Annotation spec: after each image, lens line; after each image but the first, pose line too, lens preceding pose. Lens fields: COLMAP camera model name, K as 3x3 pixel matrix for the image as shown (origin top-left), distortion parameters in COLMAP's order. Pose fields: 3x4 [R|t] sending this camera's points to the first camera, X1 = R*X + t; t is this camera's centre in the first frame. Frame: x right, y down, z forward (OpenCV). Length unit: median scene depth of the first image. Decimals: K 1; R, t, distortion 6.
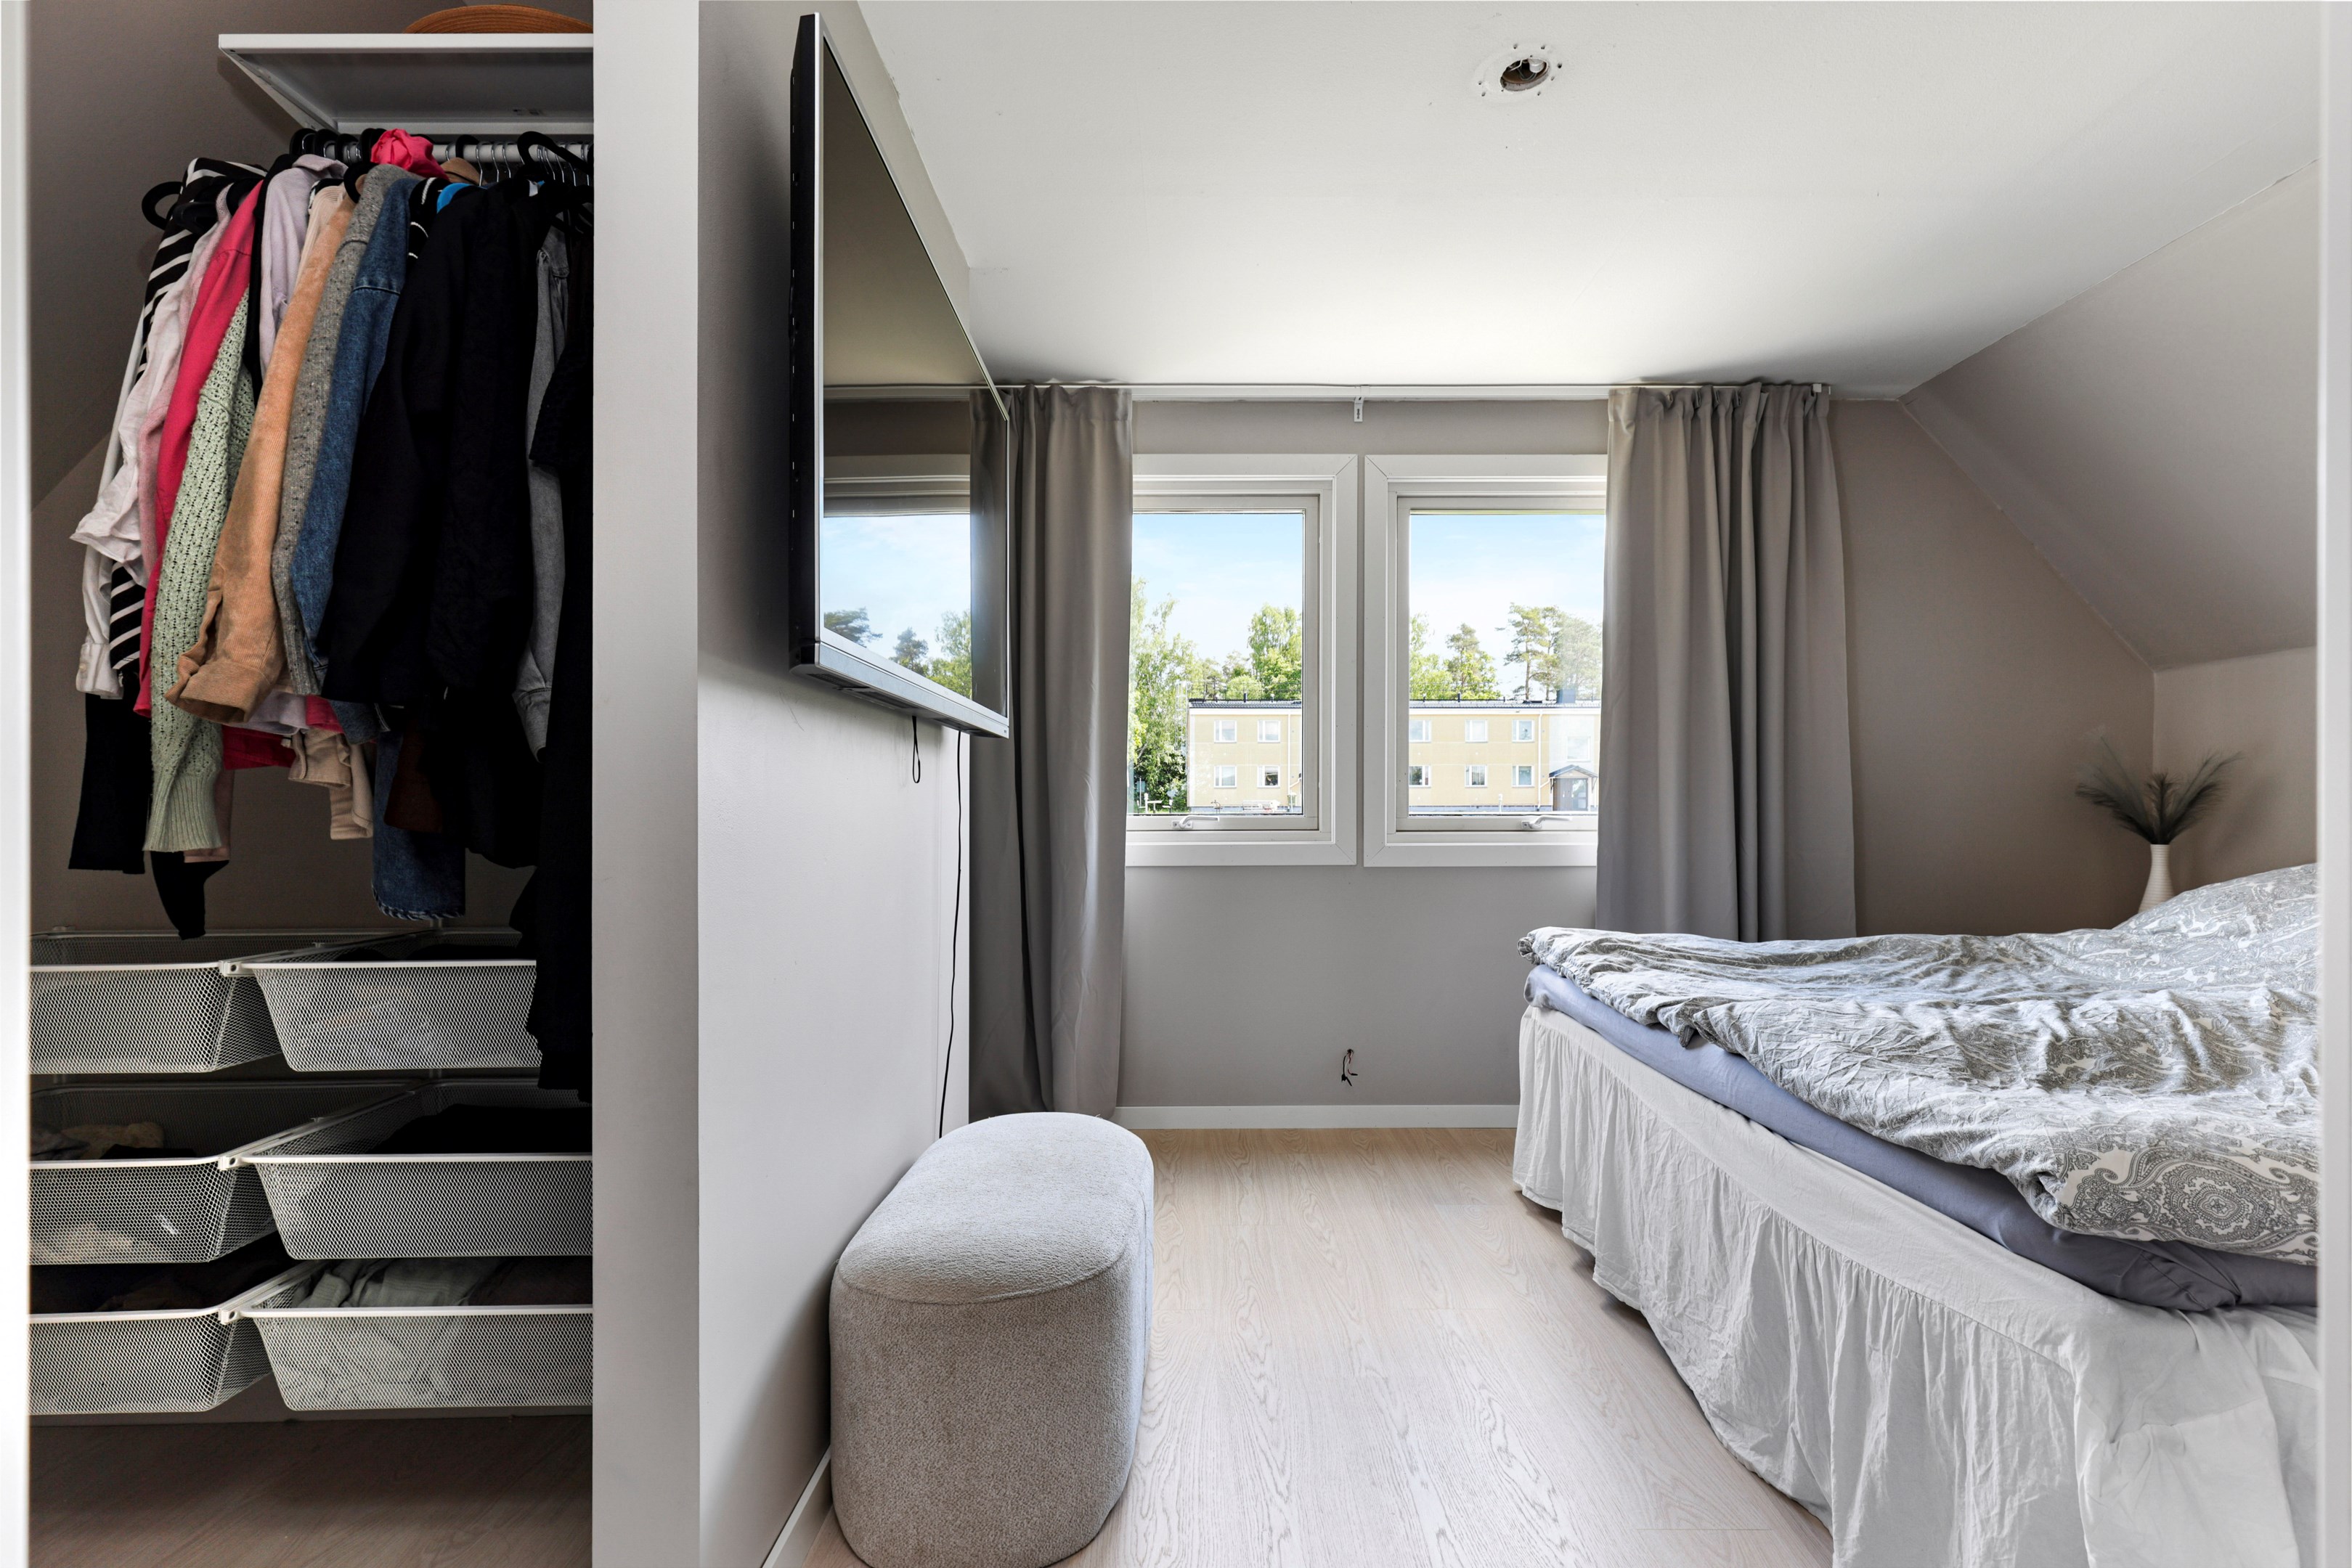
lens RADIAL K [[1046.9, 0, 1185.9], [0, 1046.9, 797.9], [0, 0, 1]] dist [0.005042, 0.000676]
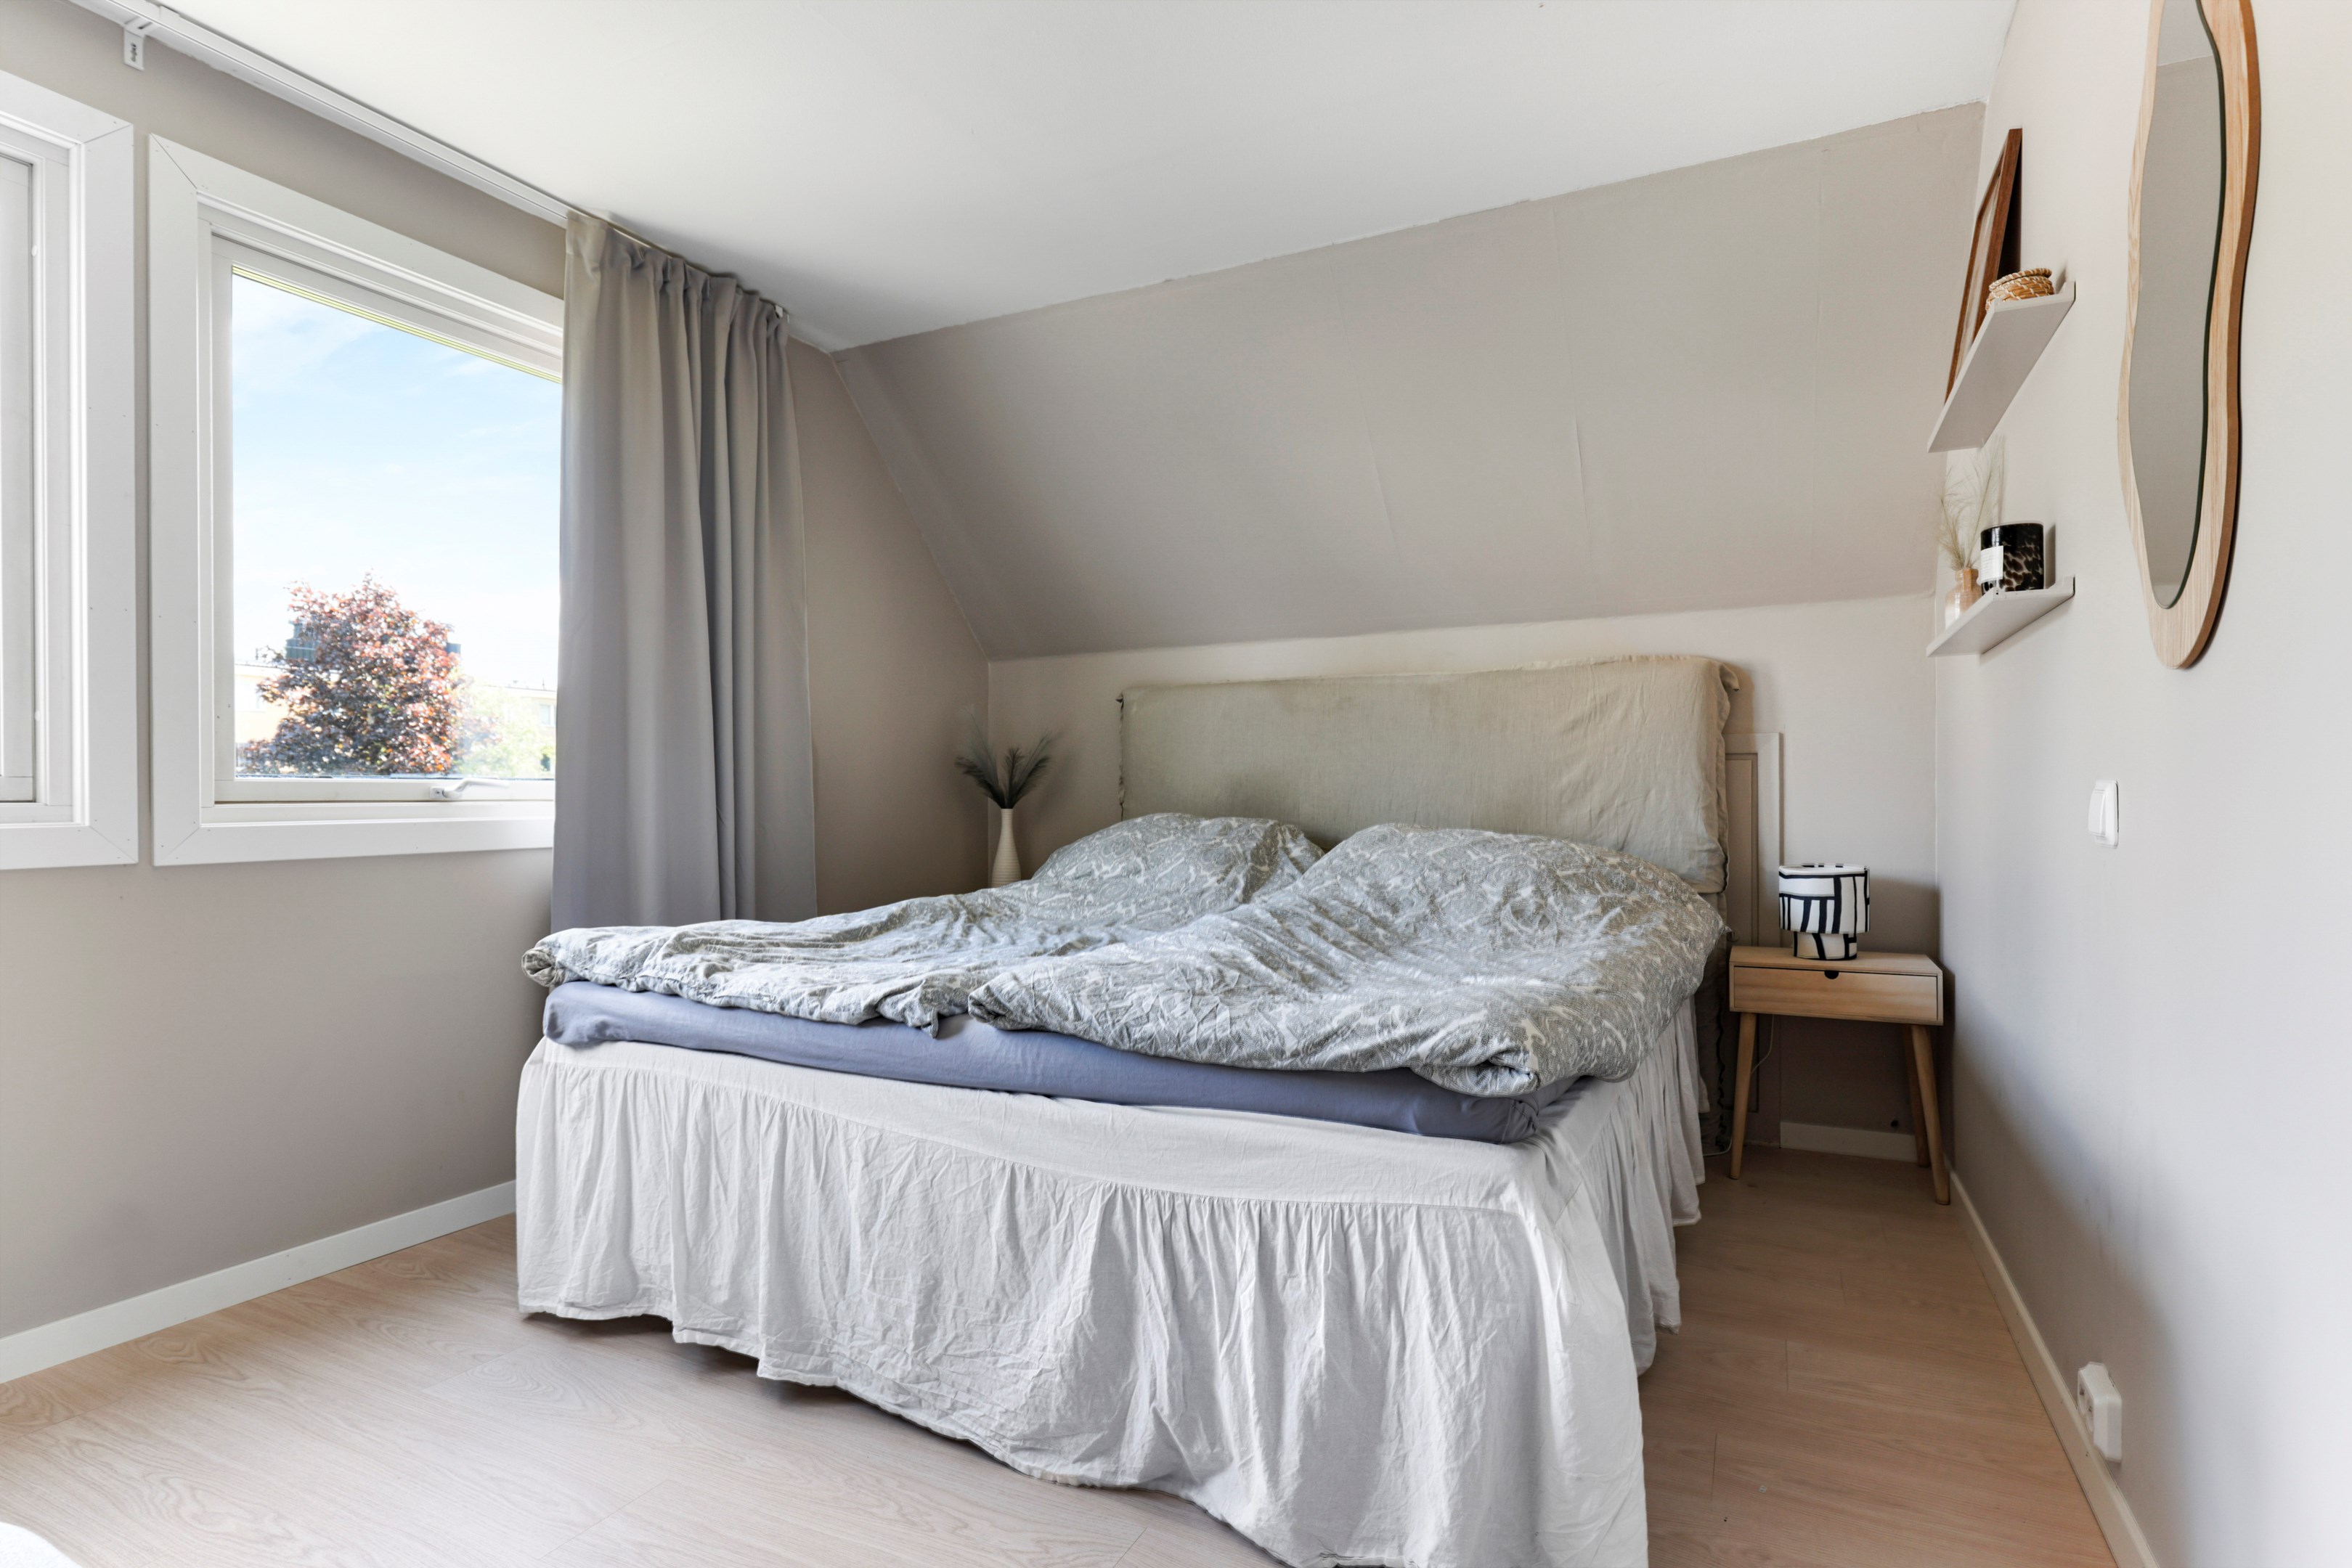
lens RADIAL K [[1181.6, 0, 1180.2], [0, 1181.6, 791.9], [0, 0, 1]] dist [0.005791, -0.000069]
pose [[0.445100, 0.001979, 0.895479, -0.253086], [-0.006314, 0.999980, 0.000928, 0.035536], [-0.895459, -0.006067, 0.445103, 0.364138]]
